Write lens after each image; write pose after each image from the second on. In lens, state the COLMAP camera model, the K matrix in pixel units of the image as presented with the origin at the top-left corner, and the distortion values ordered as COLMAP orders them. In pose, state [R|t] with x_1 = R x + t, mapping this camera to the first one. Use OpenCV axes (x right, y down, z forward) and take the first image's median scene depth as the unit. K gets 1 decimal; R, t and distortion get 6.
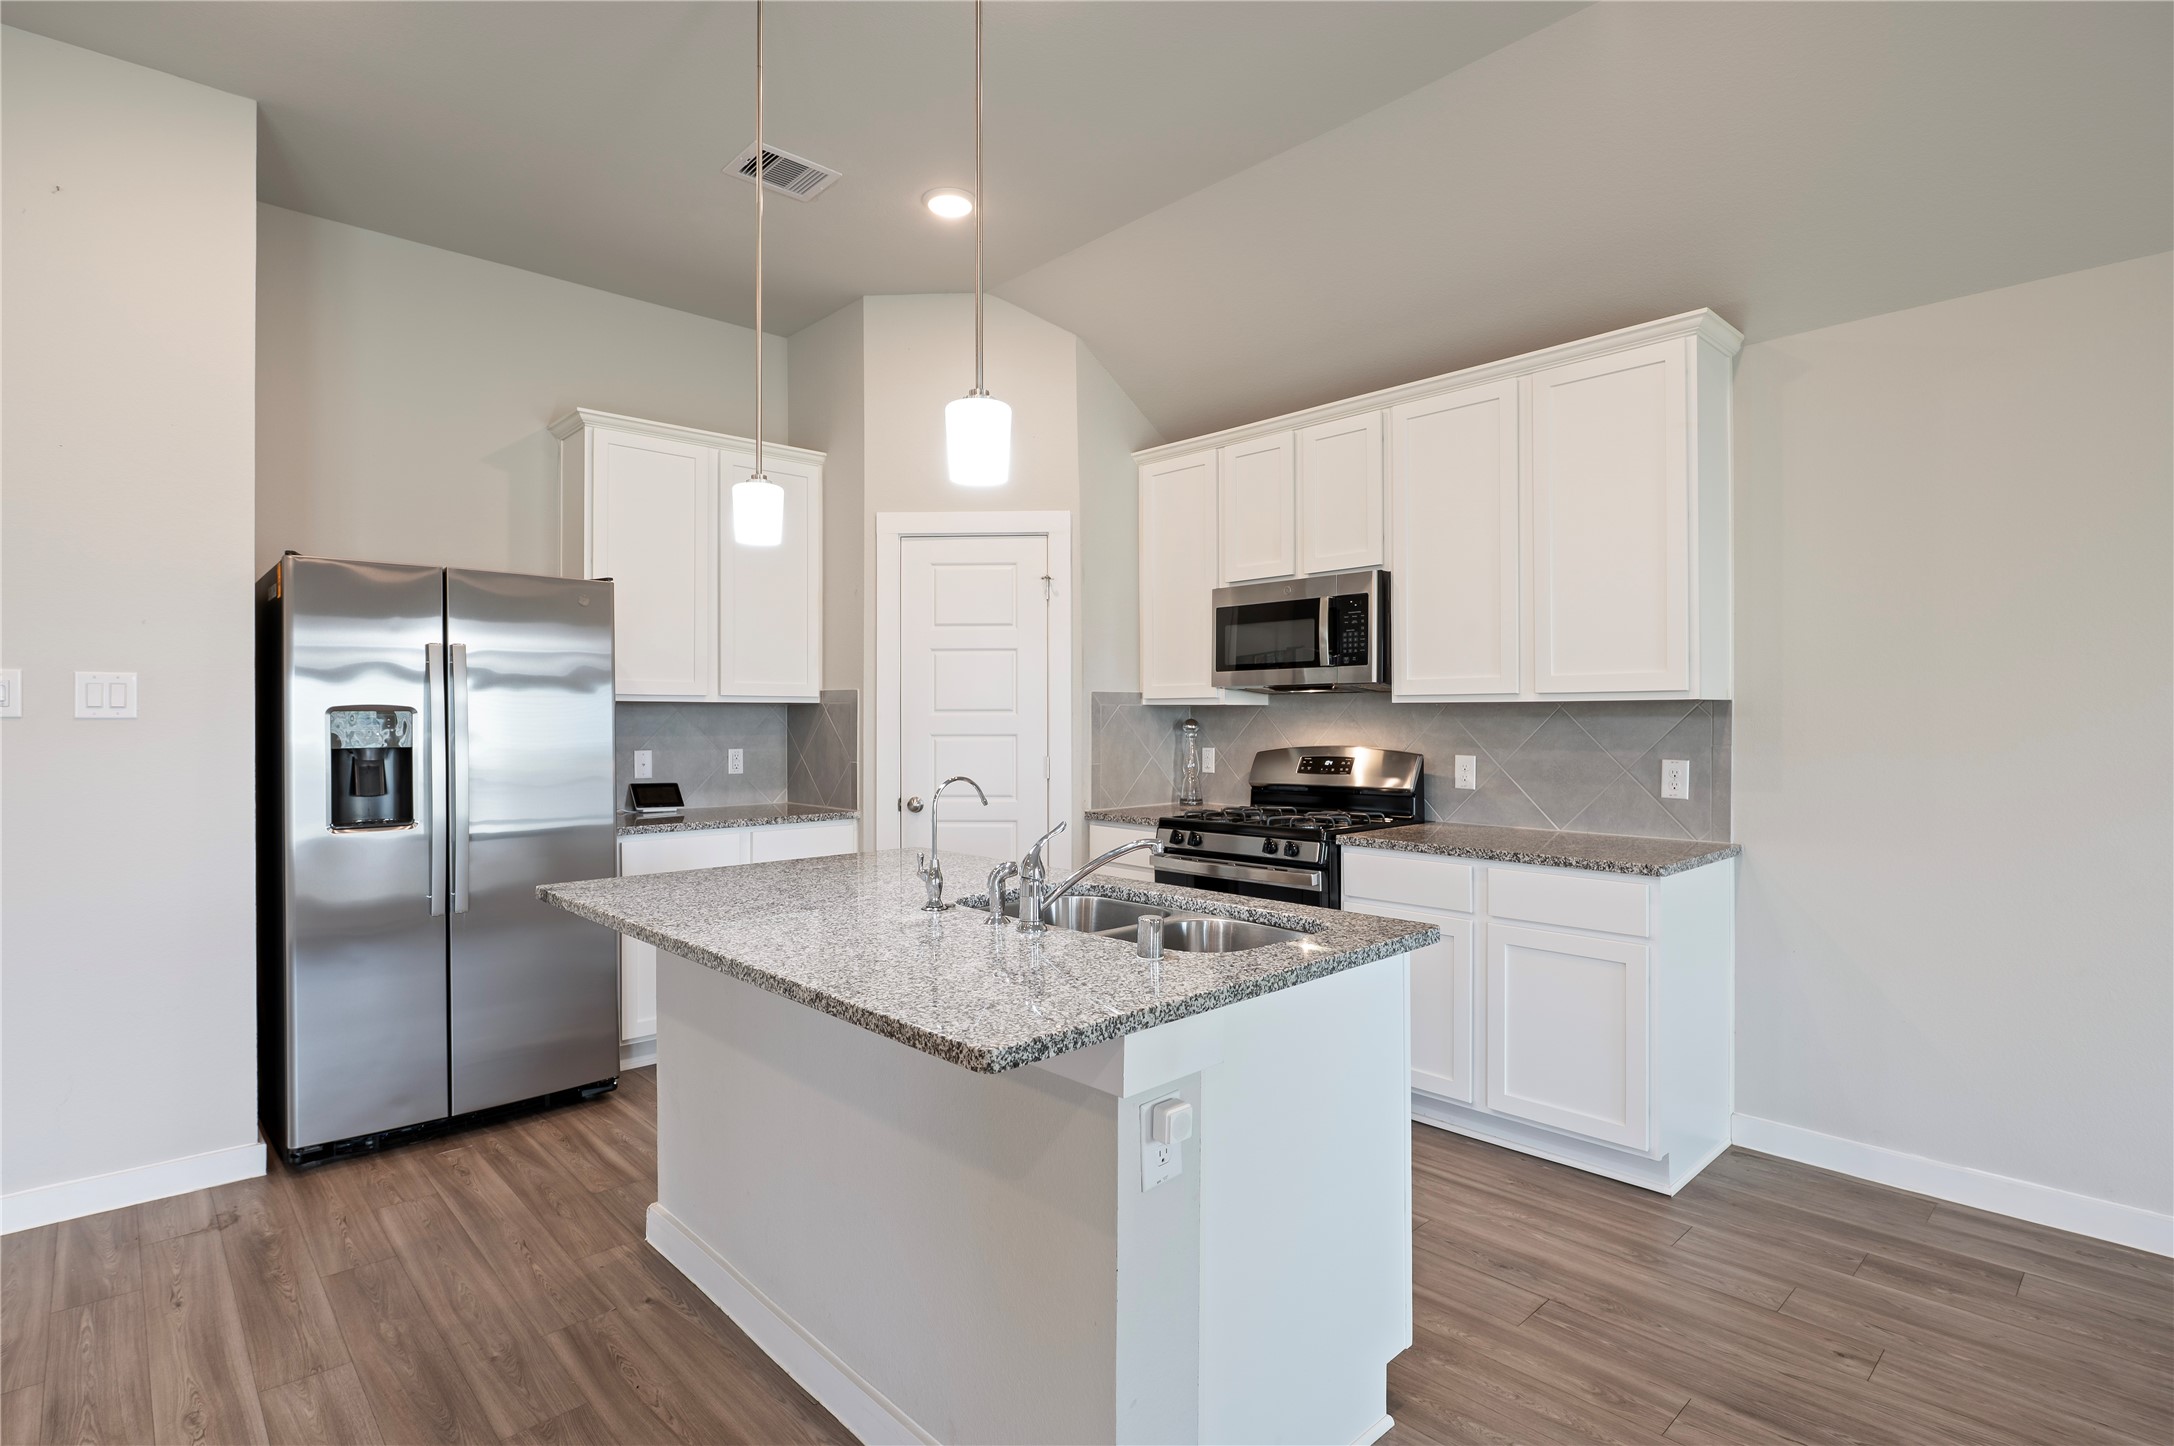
lens RADIAL K [[1068.9, 0, 1073.9], [0, 1068.9, 716.4], [0, 0, 1]] dist [-0.034417, -0.000598]
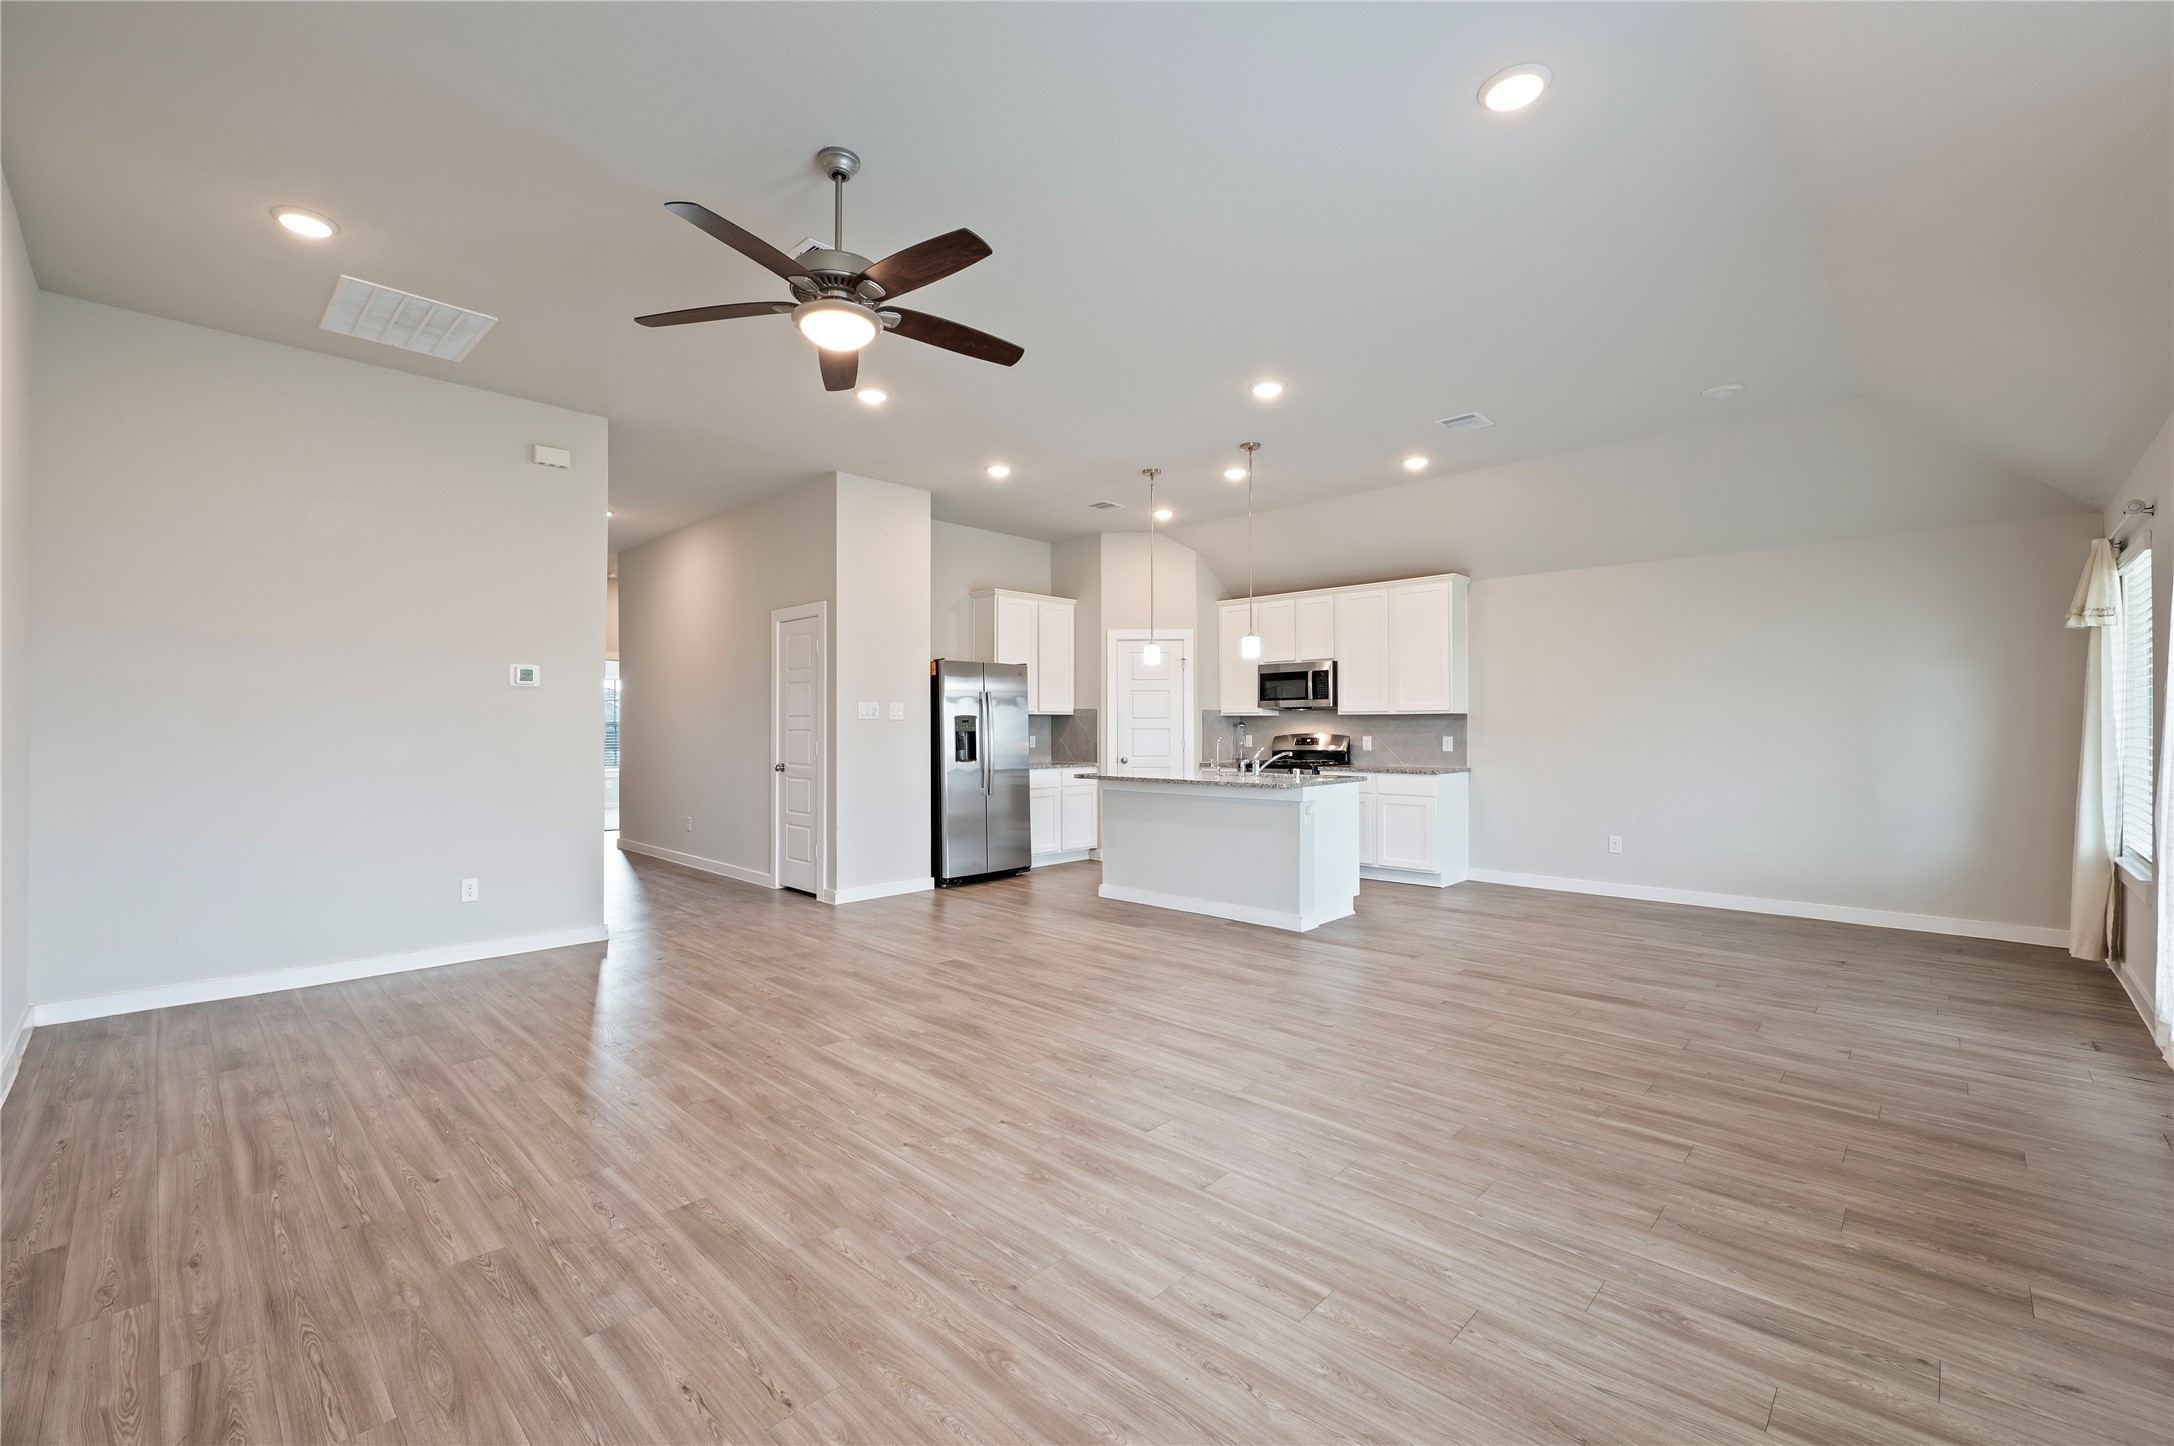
lens RADIAL K [[968.4, 0, 1083.0], [0, 968.4, 723.8], [0, 0, 1]] dist [0.003128, -0.001424]
pose [[0.999196, -0.001119, 0.040080, -0.362240], [0.001454, 0.999964, -0.008338, 0.026011], [-0.040069, 0.008390, 0.999162, -1.162444]]
